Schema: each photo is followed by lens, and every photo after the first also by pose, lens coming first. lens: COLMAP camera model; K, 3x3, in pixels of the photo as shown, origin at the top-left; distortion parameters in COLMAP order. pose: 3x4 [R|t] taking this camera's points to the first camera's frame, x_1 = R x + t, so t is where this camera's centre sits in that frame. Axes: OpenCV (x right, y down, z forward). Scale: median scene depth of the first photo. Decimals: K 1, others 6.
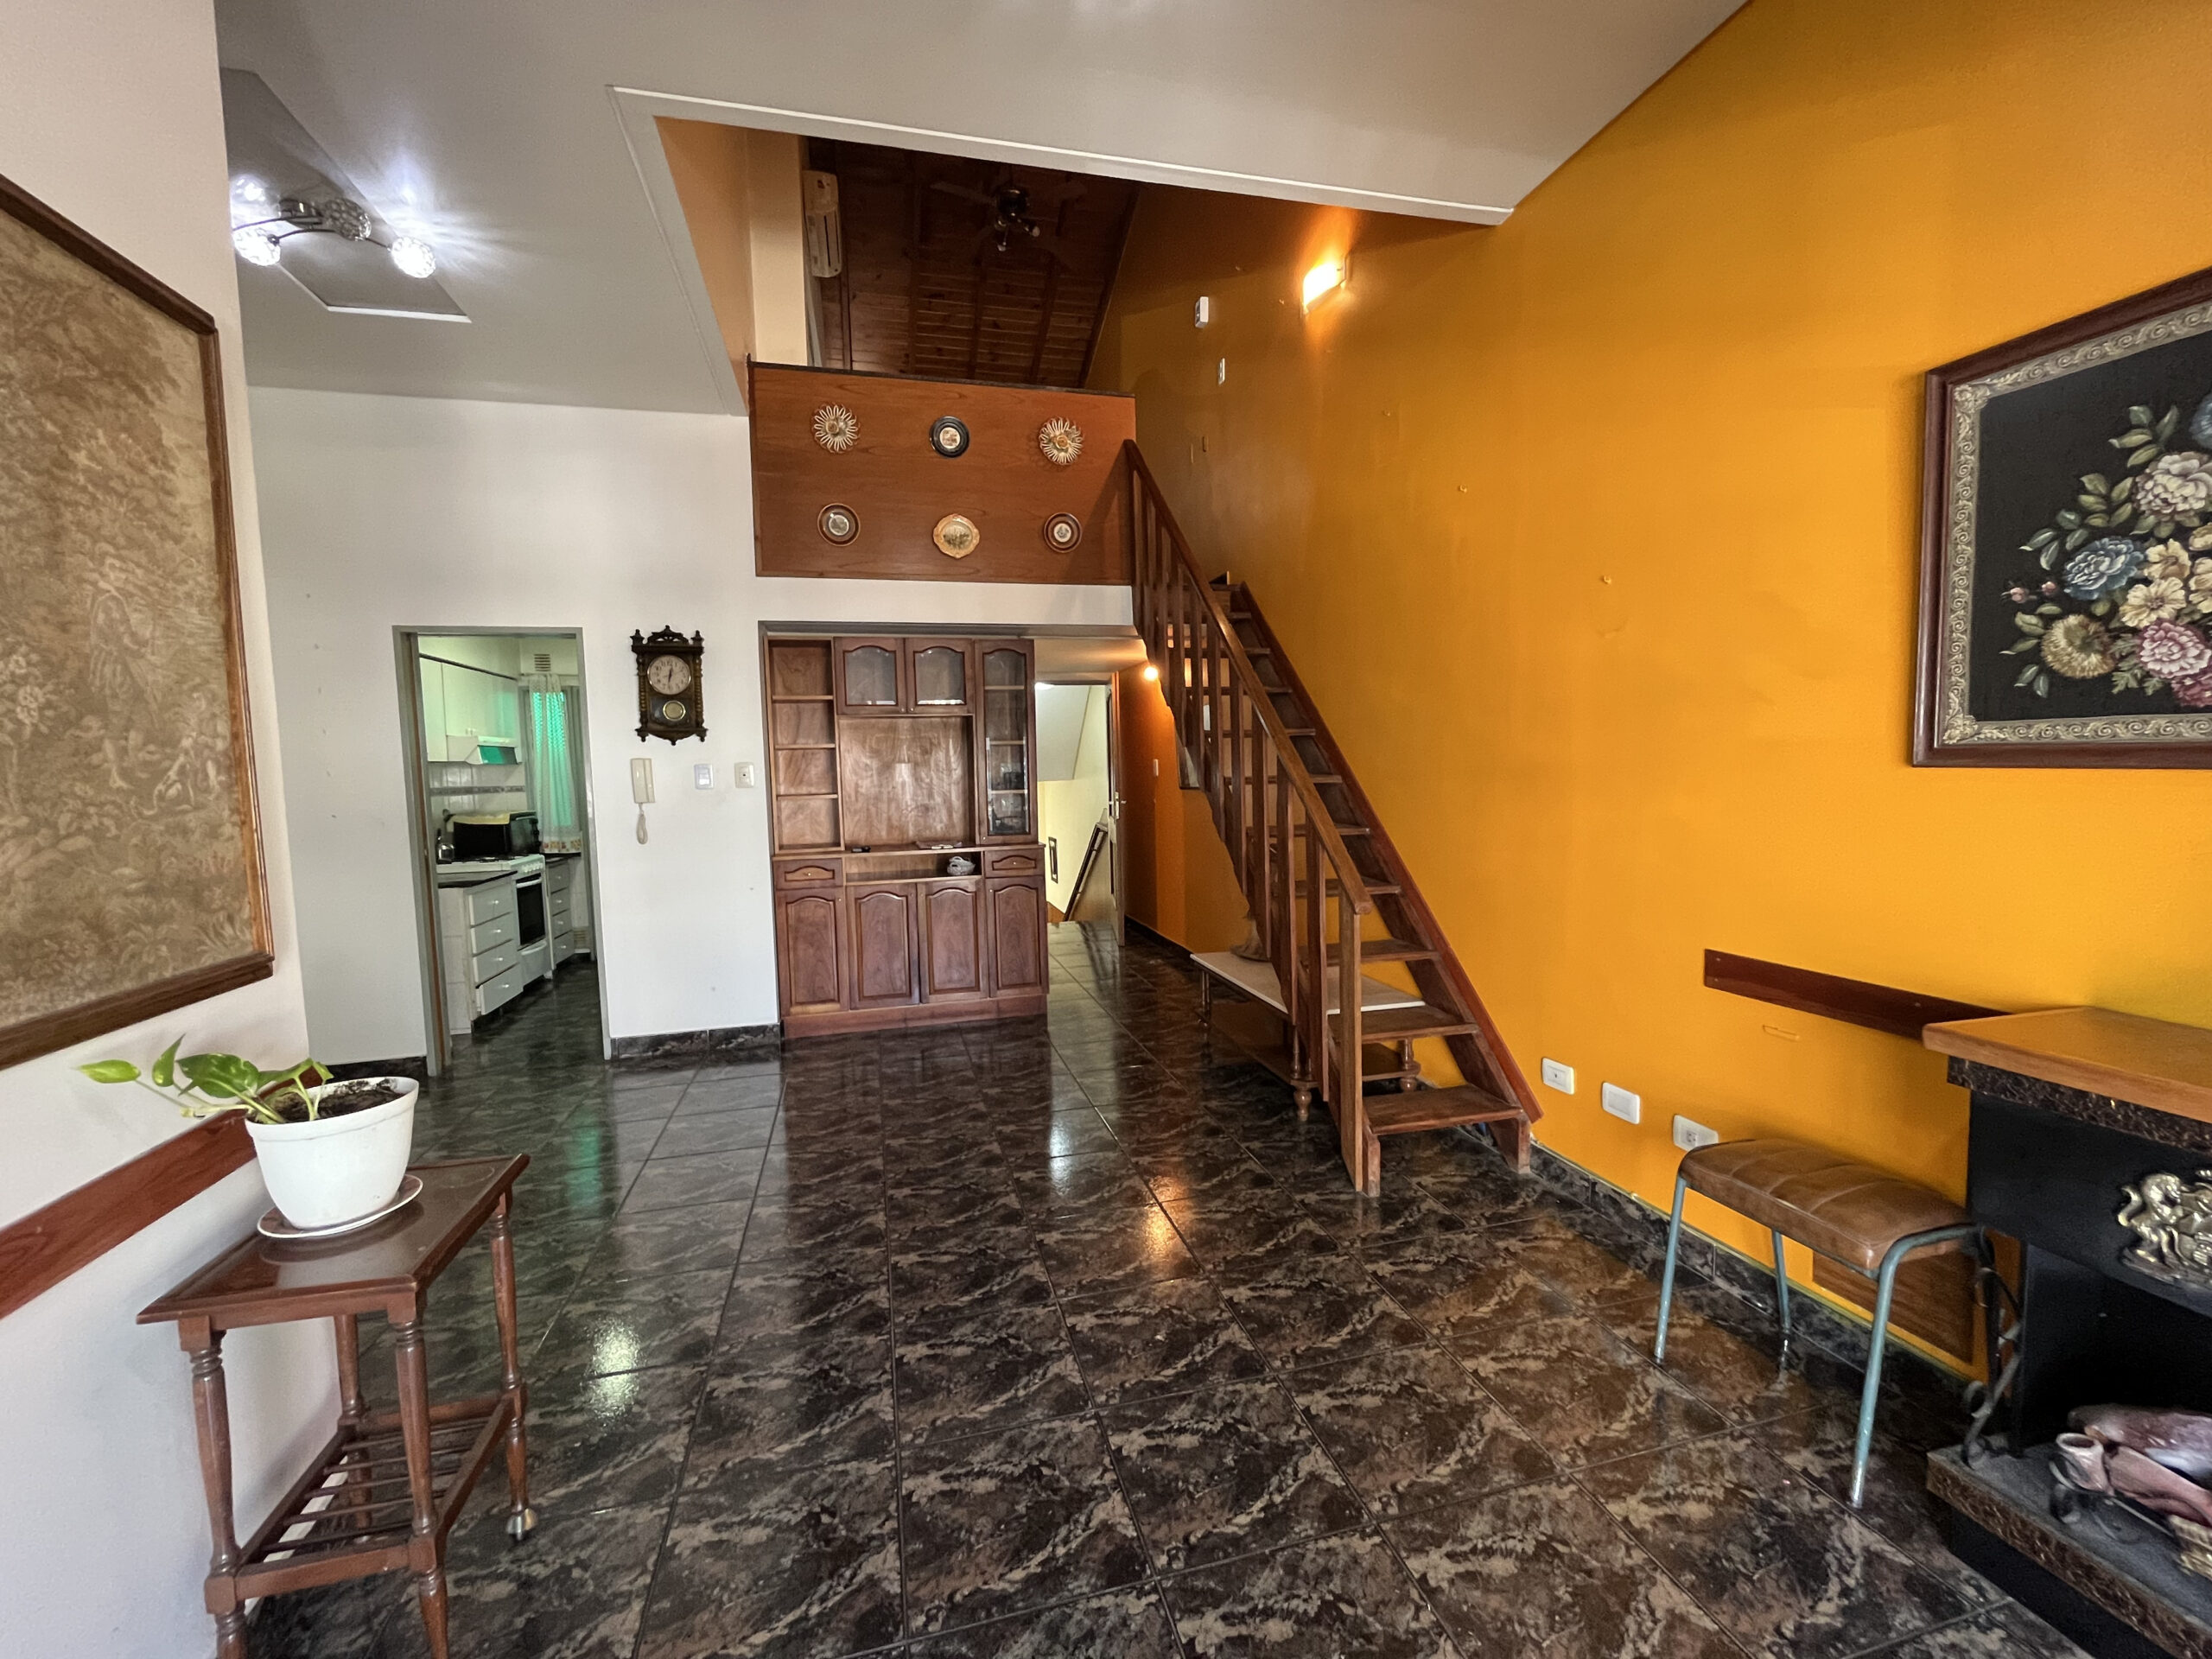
lens RADIAL K [[902.2, 0, 1091.2], [0, 902.2, 829.0], [0, 0, 1]] dist [-0.003134, -0.000358]
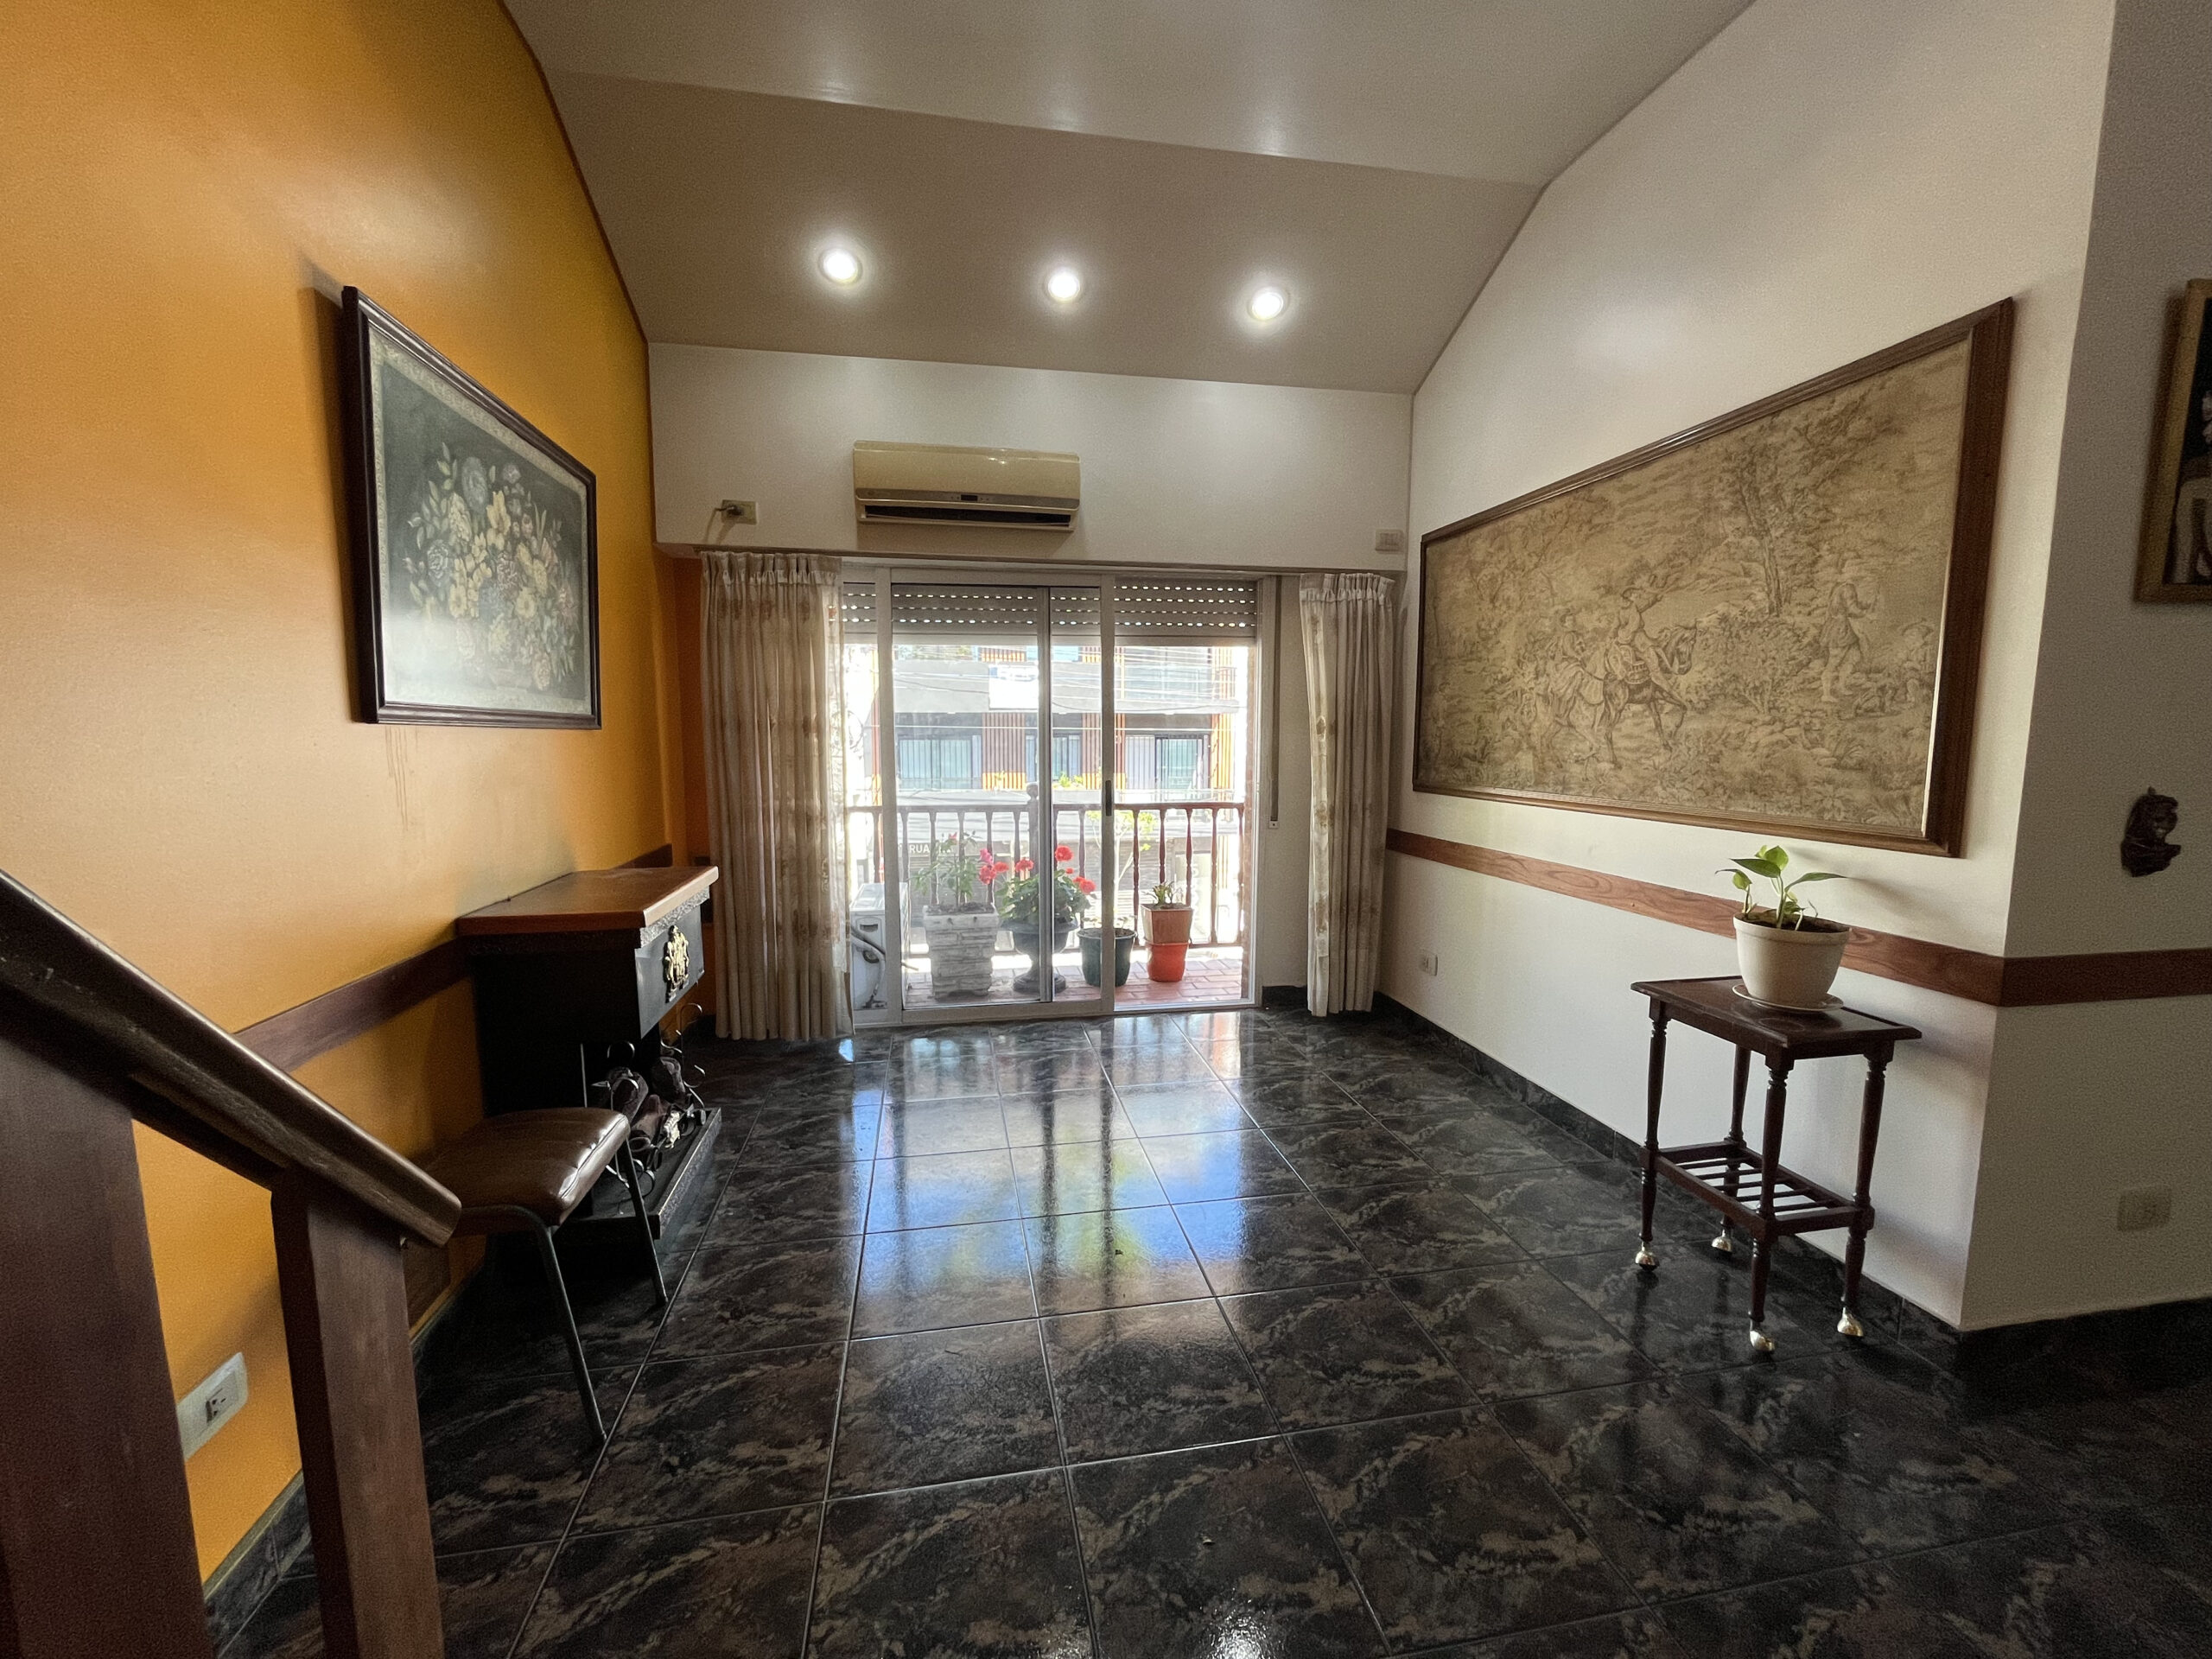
lens RADIAL K [[902.2, 0, 1102.6], [0, 902.2, 828.3], [0, 0, 1]] dist [-0.003134, -0.000358]
pose [[-0.998238, 0.014929, 0.057431, 0.054883], [0.024854, 0.984040, 0.176204, -0.041037], [-0.053884, 0.177321, -0.982677, 0.800589]]
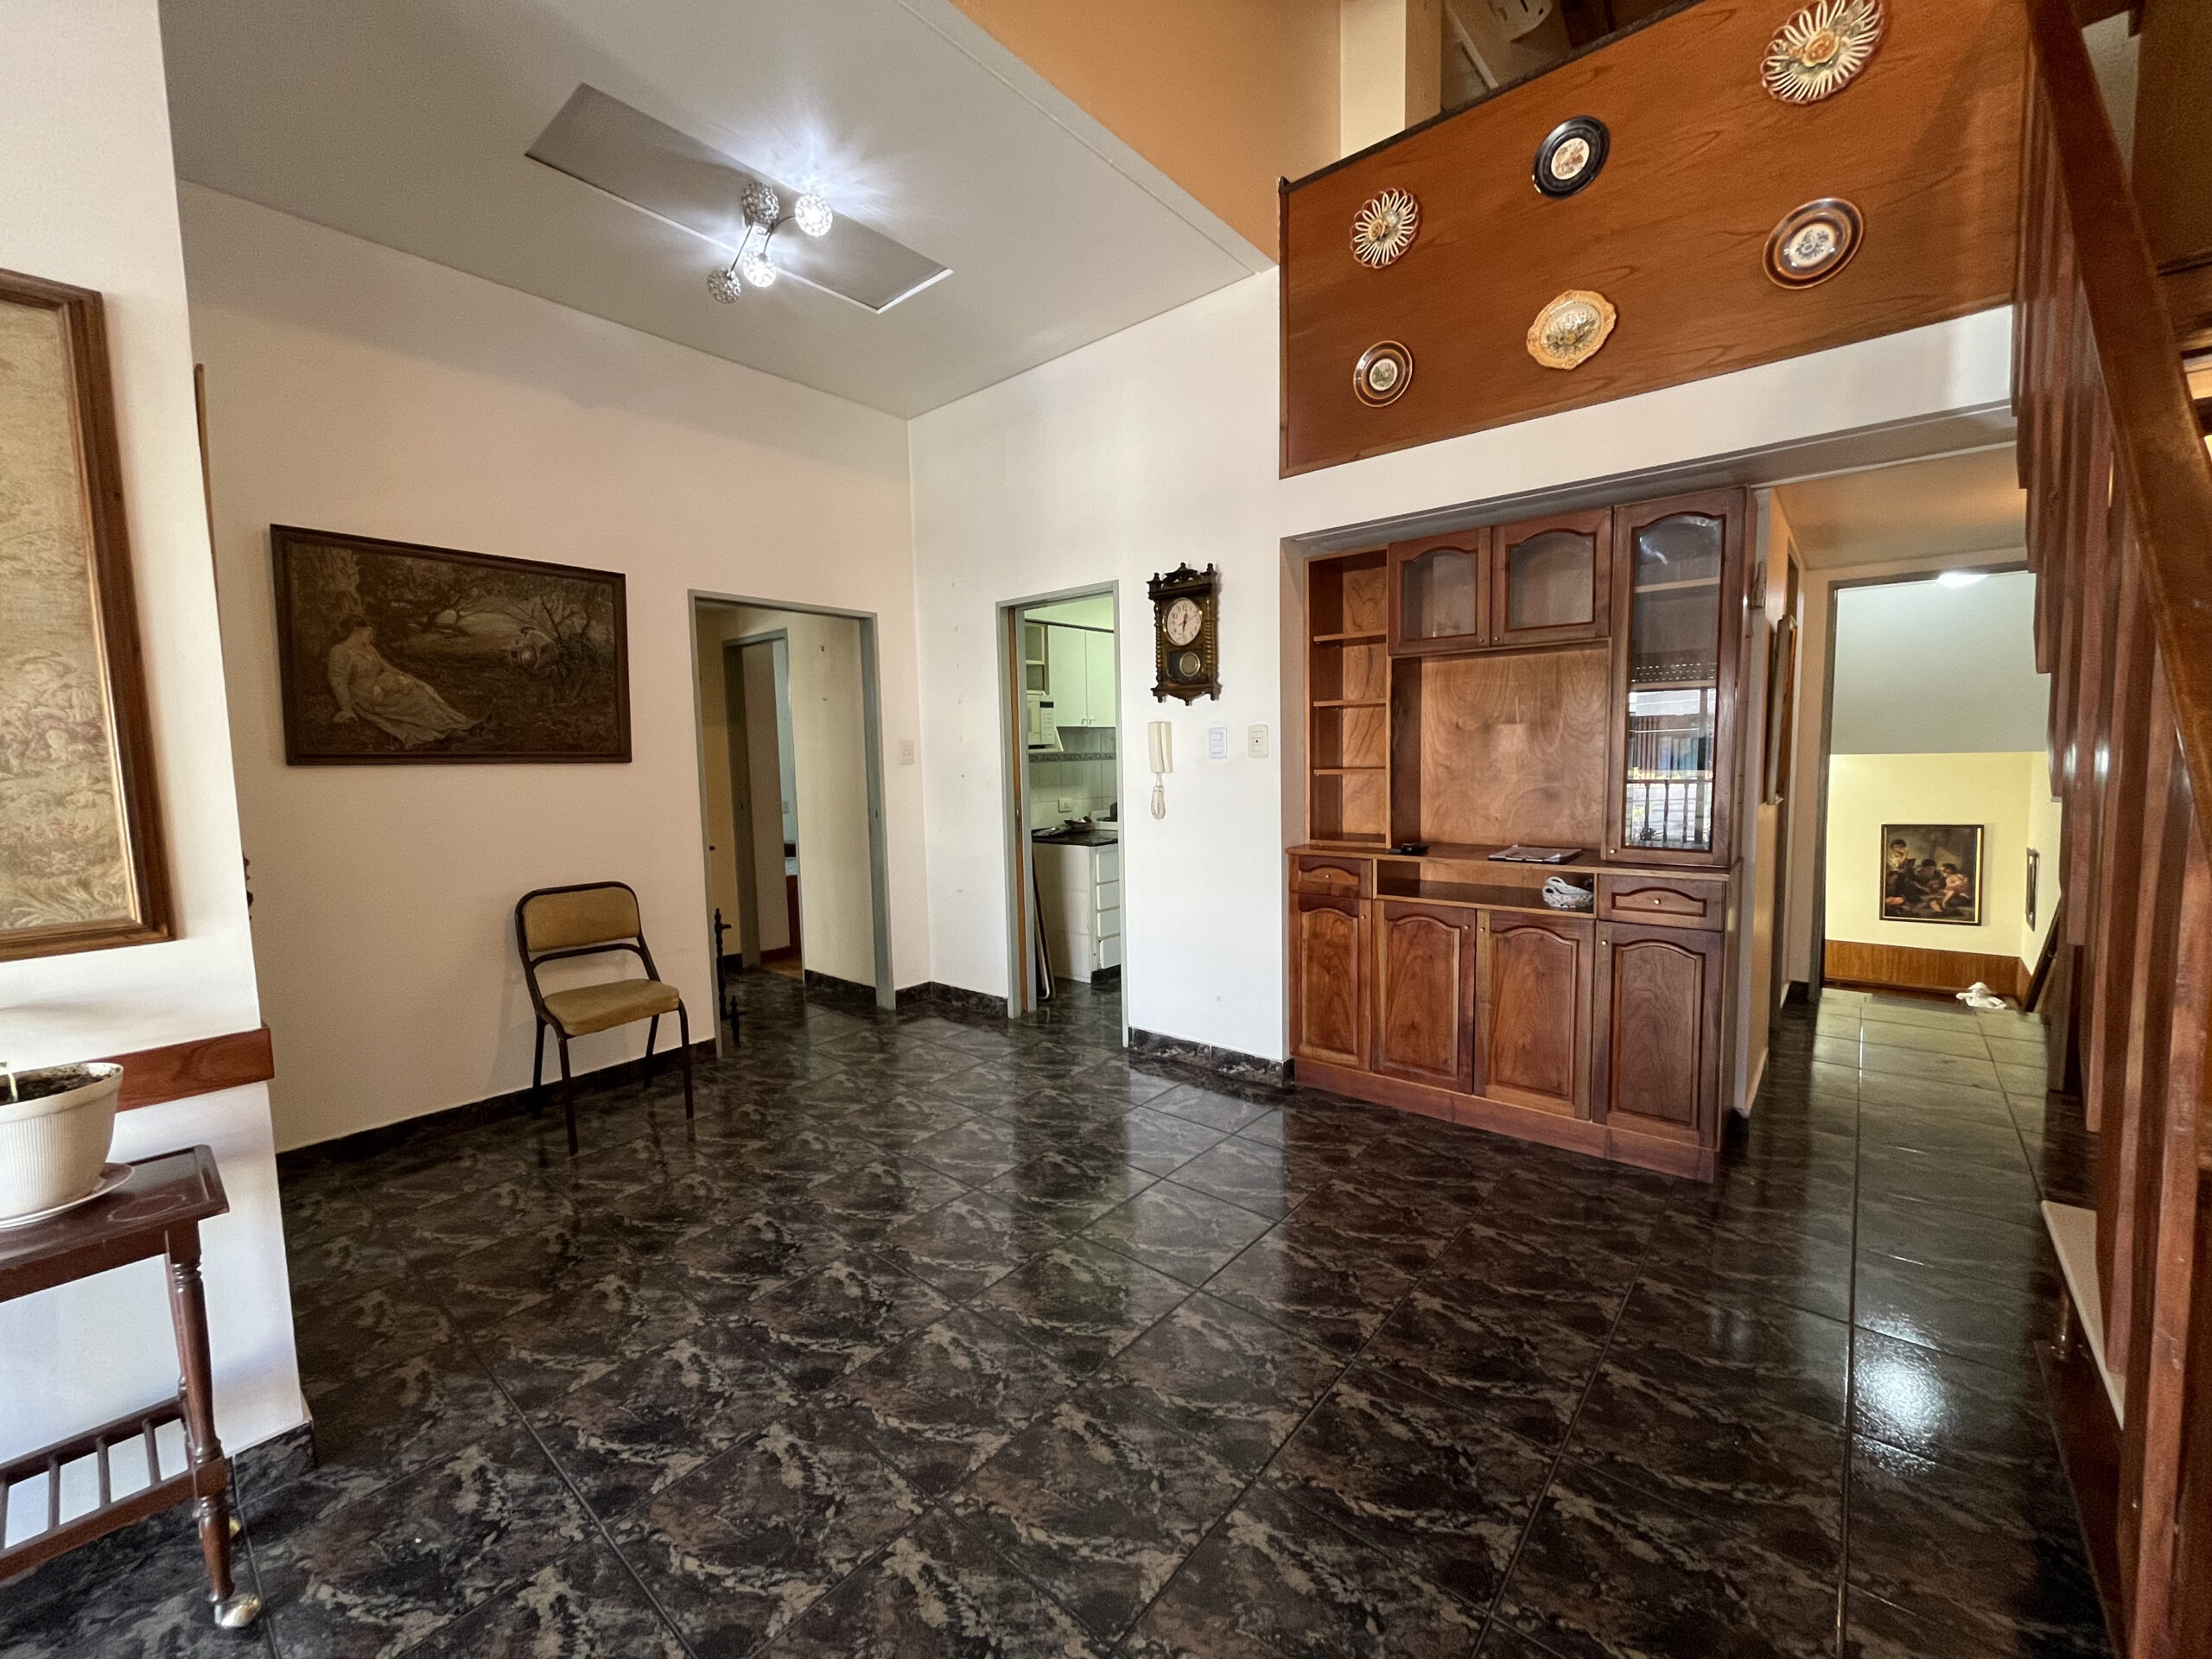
lens RADIAL K [[902.2, 0, 1101.5], [0, 902.2, 827.3], [0, 0, 1]] dist [-0.003134, -0.000358]
pose [[0.568635, 0.081944, -0.818499, 0.191064], [-0.049353, 0.996632, 0.065491, -0.029988], [0.821108, 0.003155, 0.570763, 0.448462]]
